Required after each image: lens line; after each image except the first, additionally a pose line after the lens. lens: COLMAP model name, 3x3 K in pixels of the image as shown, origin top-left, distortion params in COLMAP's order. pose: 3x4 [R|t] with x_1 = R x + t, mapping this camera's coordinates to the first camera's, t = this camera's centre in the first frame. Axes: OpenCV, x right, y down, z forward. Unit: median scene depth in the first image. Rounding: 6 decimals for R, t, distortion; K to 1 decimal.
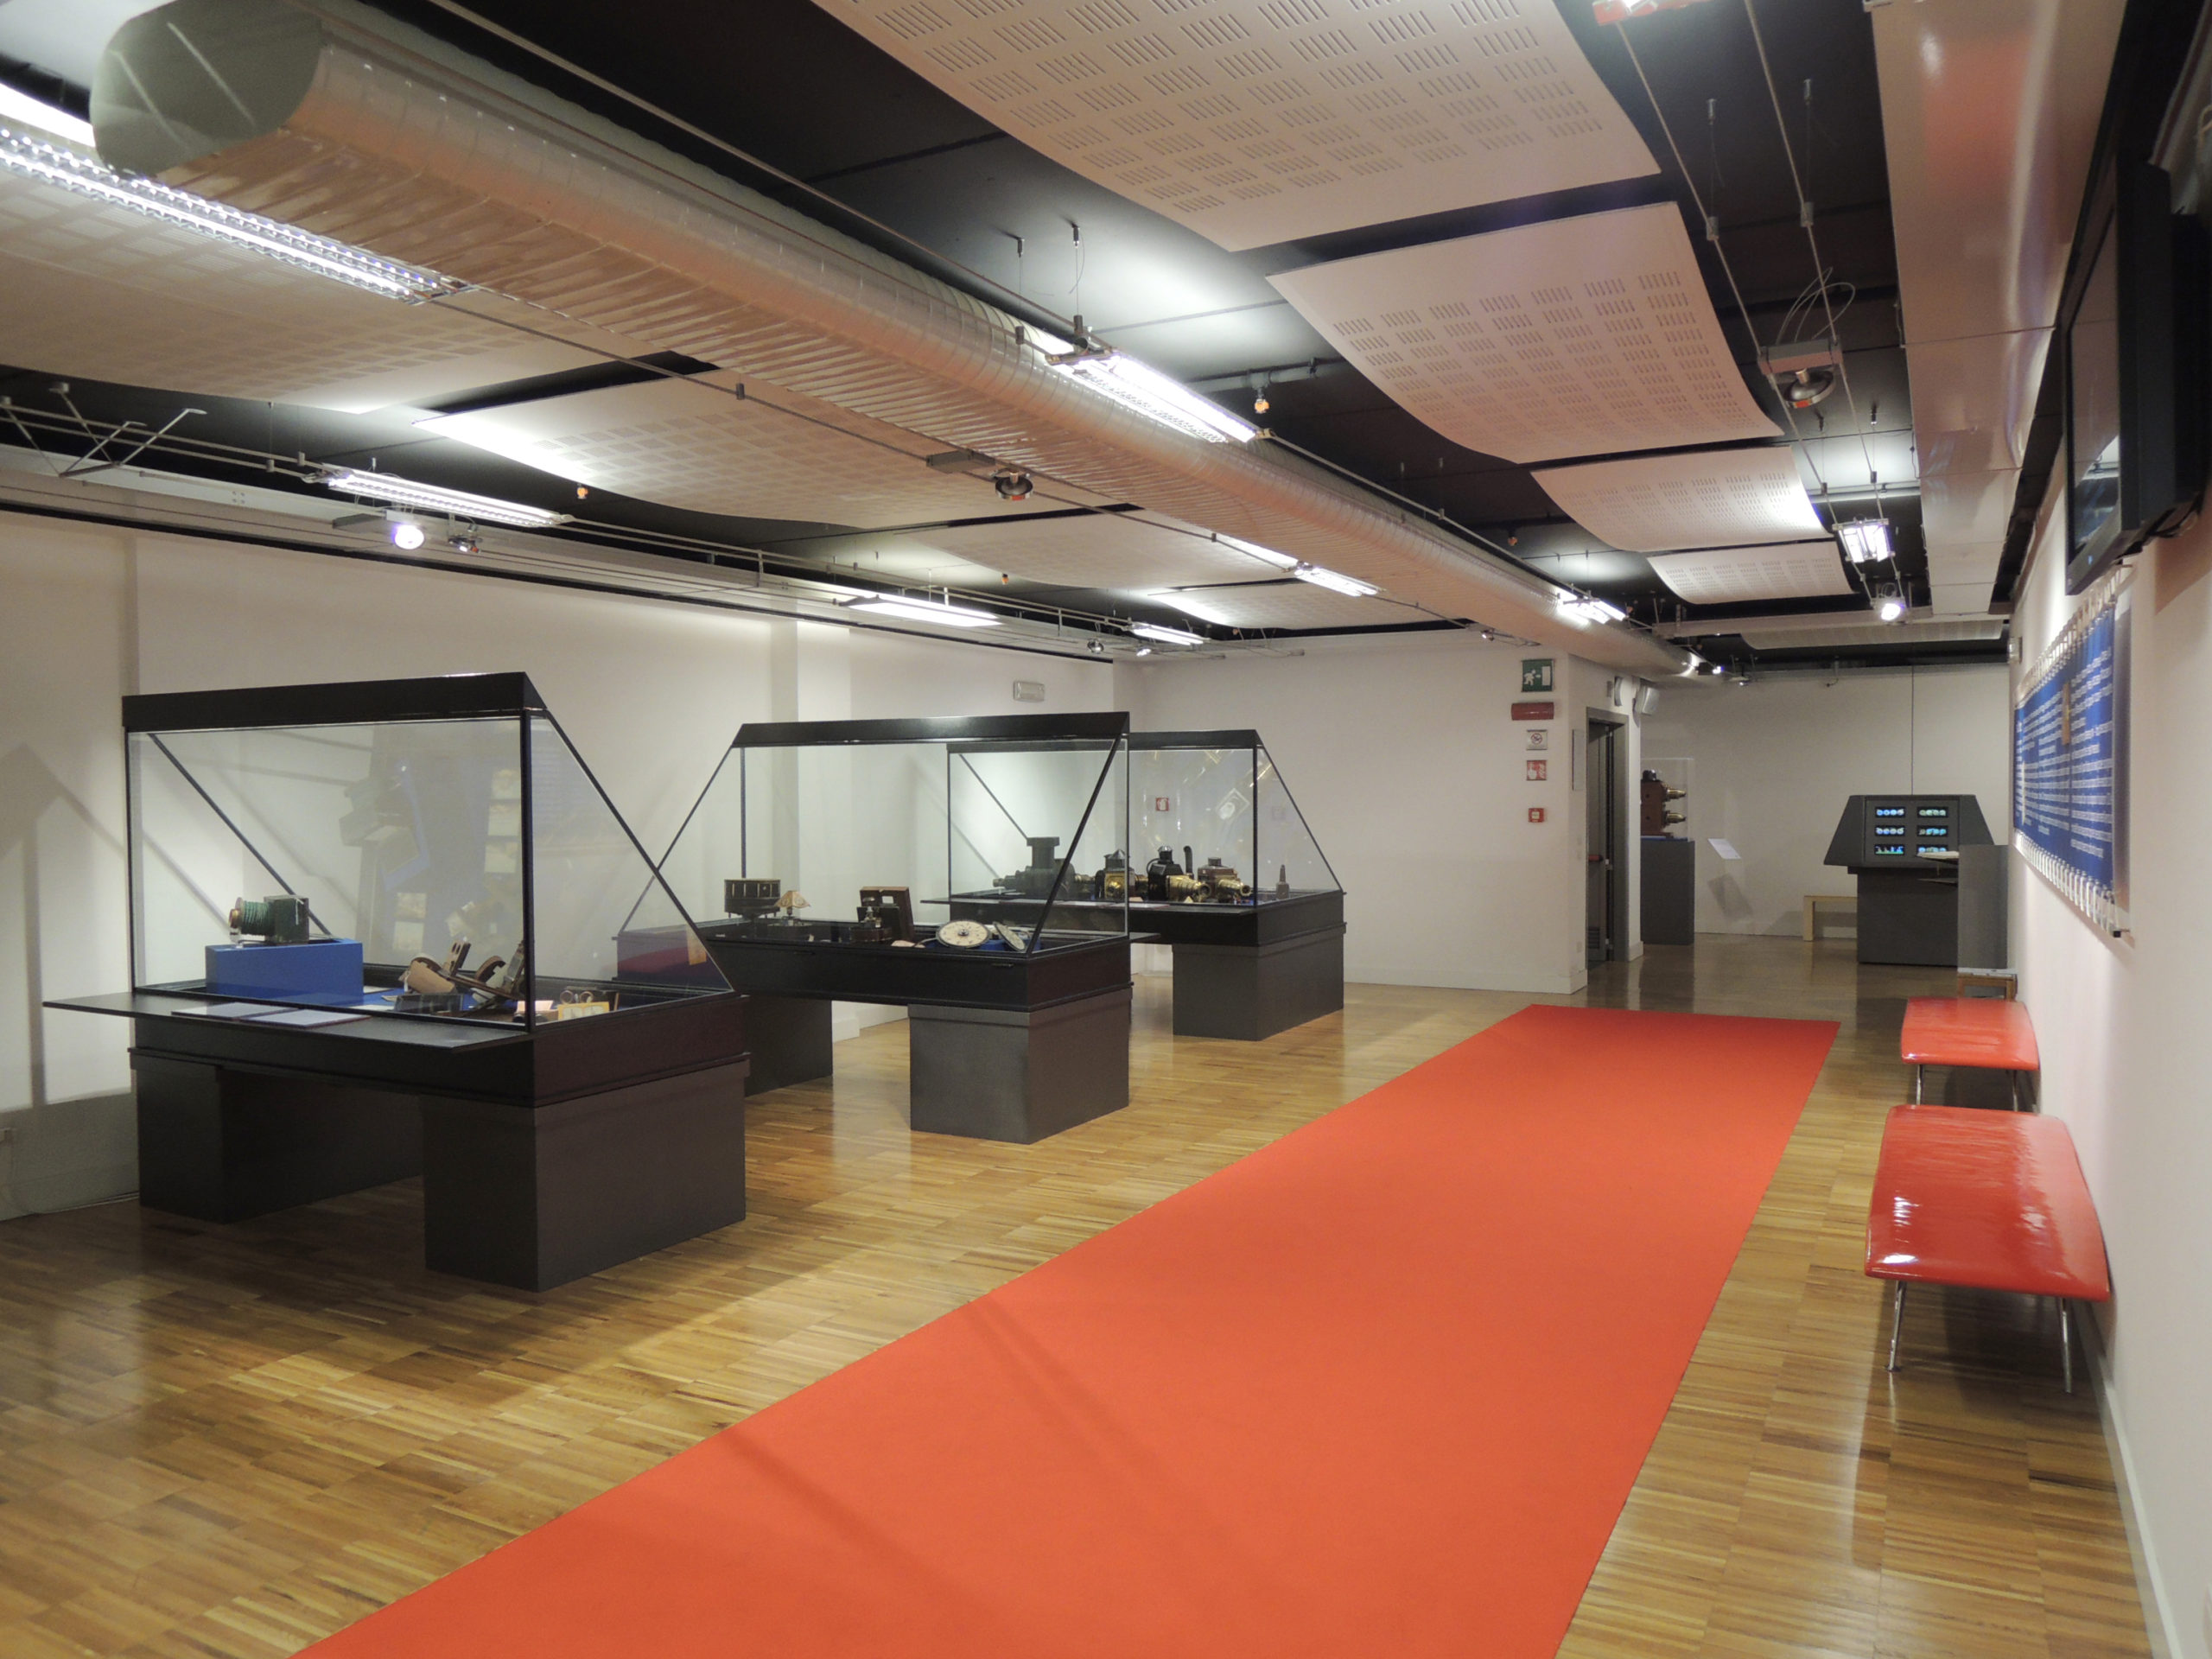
lens RADIAL K [[1564.5, 0, 1106.0], [0, 1564.5, 829.5], [0, 0, 1]] dist [0.001125, 0.000731]
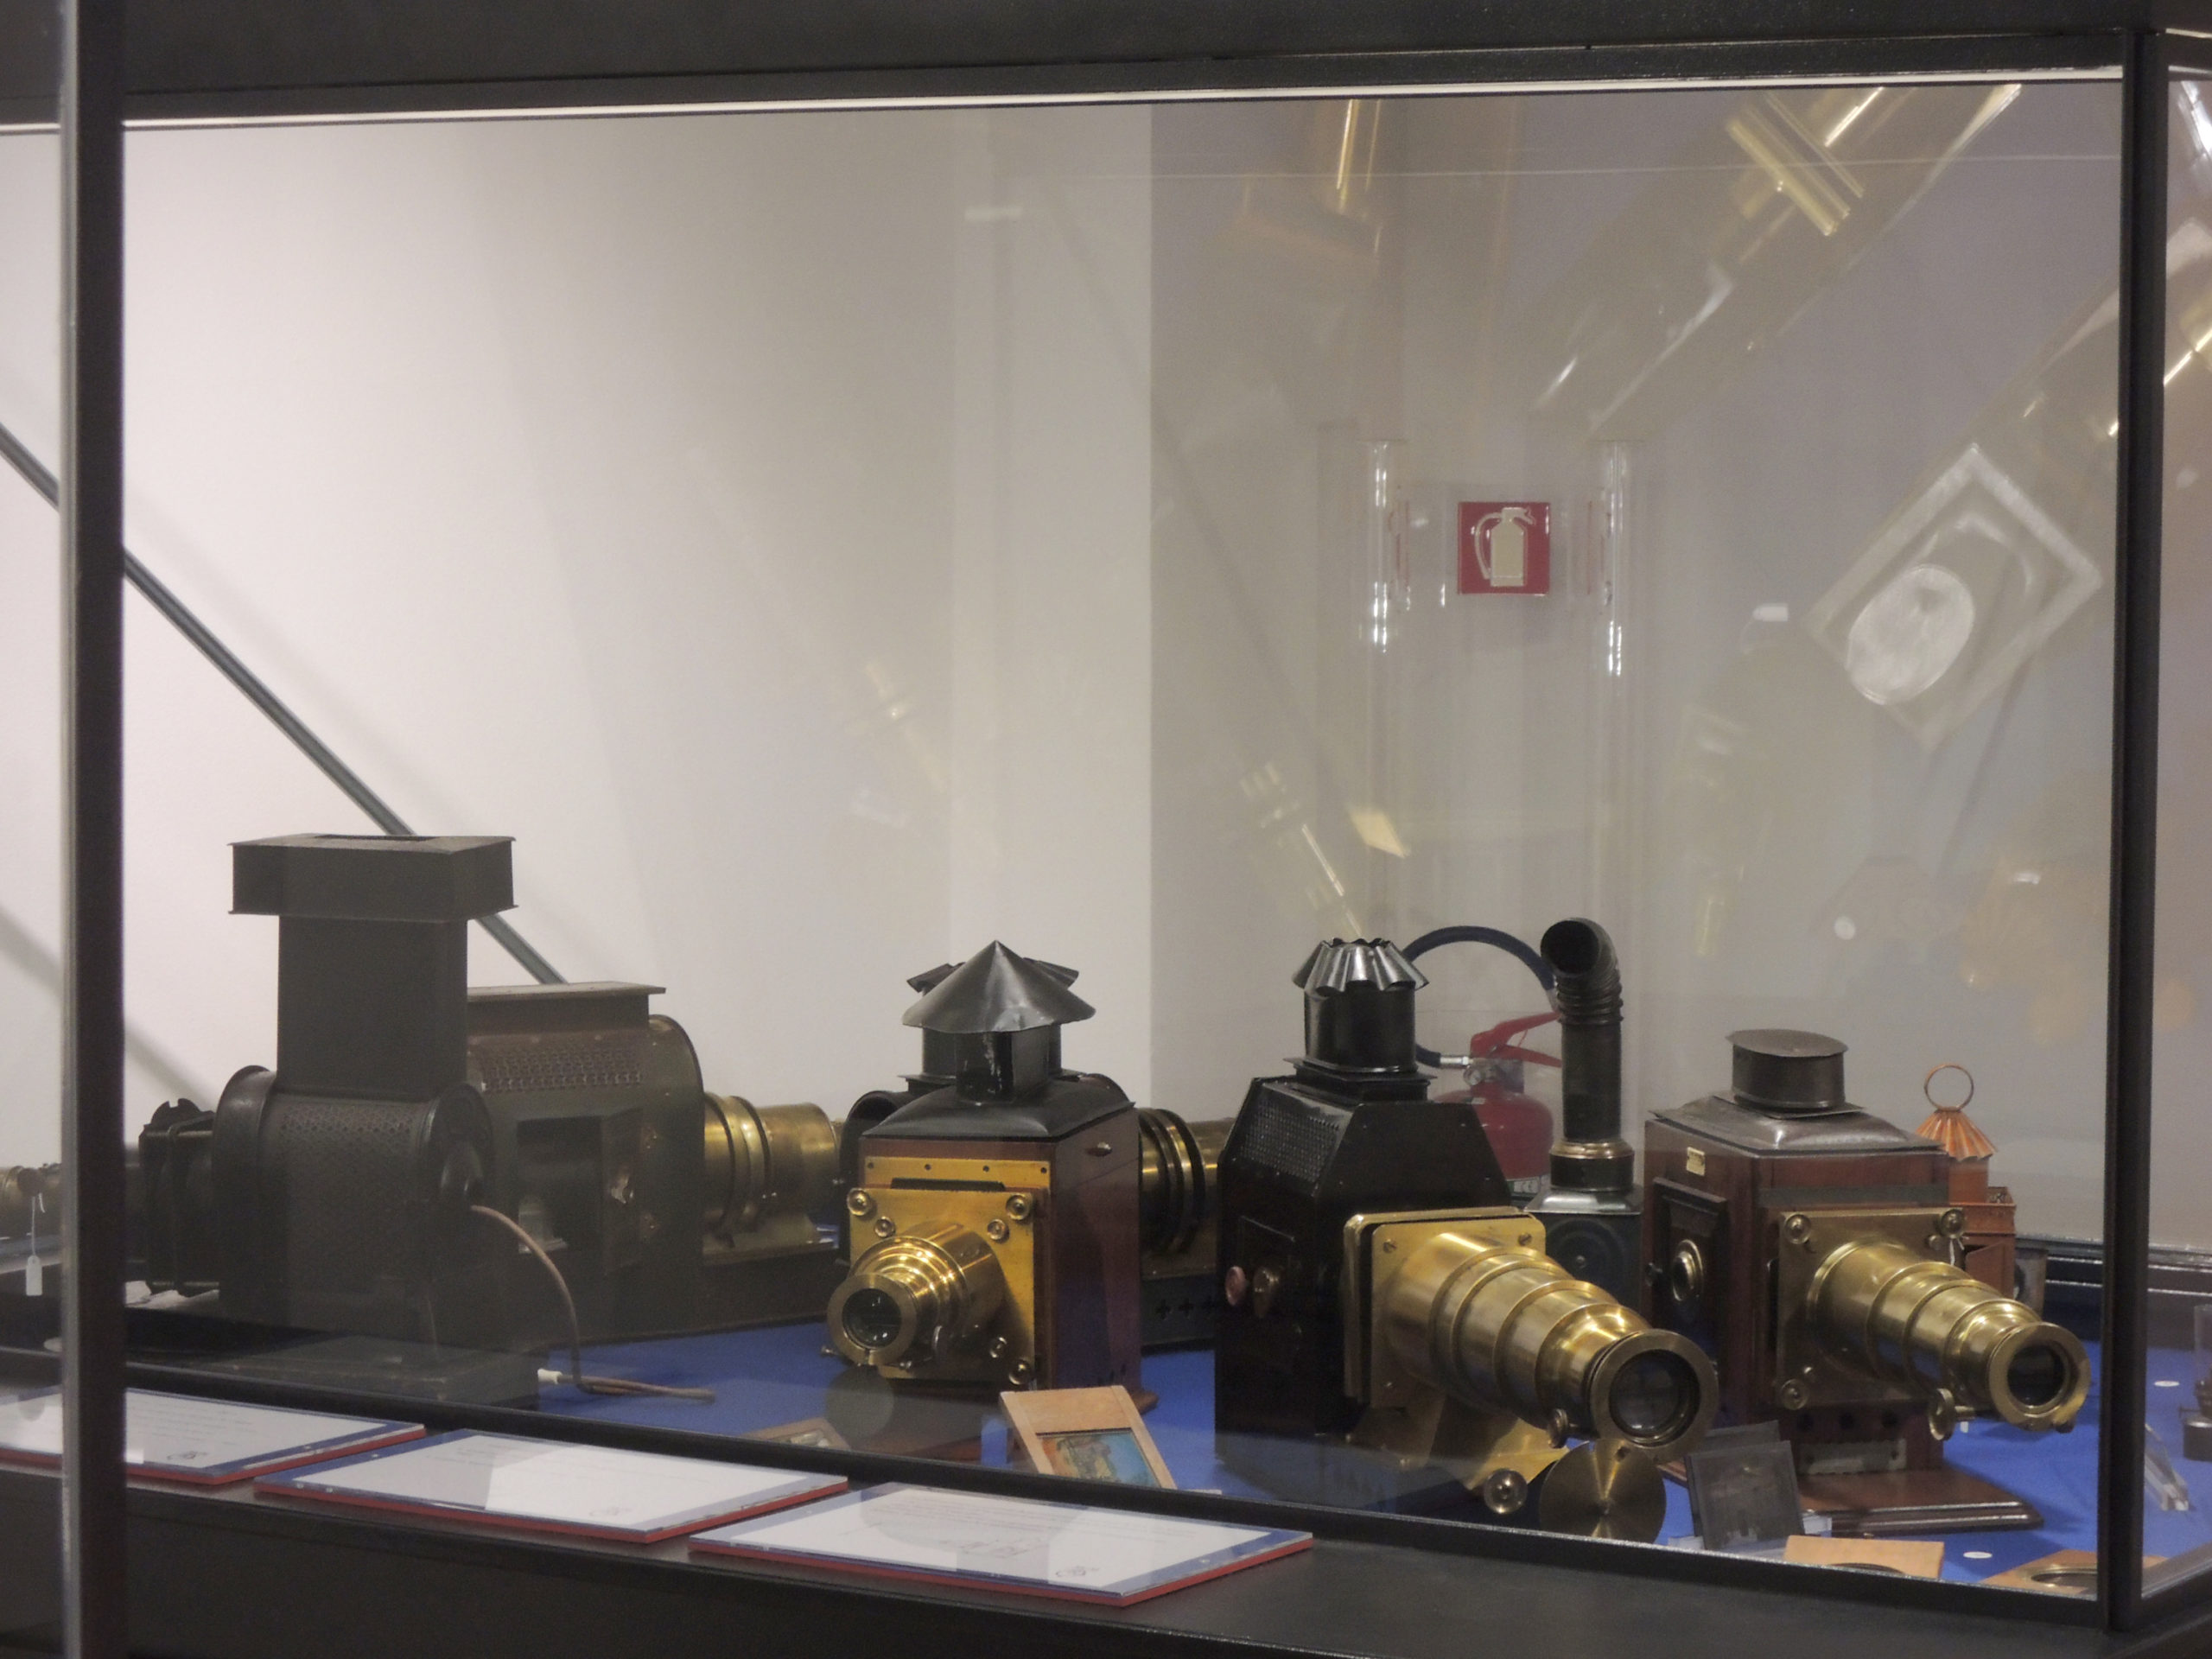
lens RADIAL K [[6206.9, 0, 1106.0], [0, 6206.9, 829.5], [0, 0, 1]] dist [0.034496, 0.265415]
pose [[0.997713, 0.016656, -0.065513, 0.048988], [-0.014268, 0.999223, 0.036743, -0.013577], [0.066074, -0.035725, 0.997175, 0.541116]]
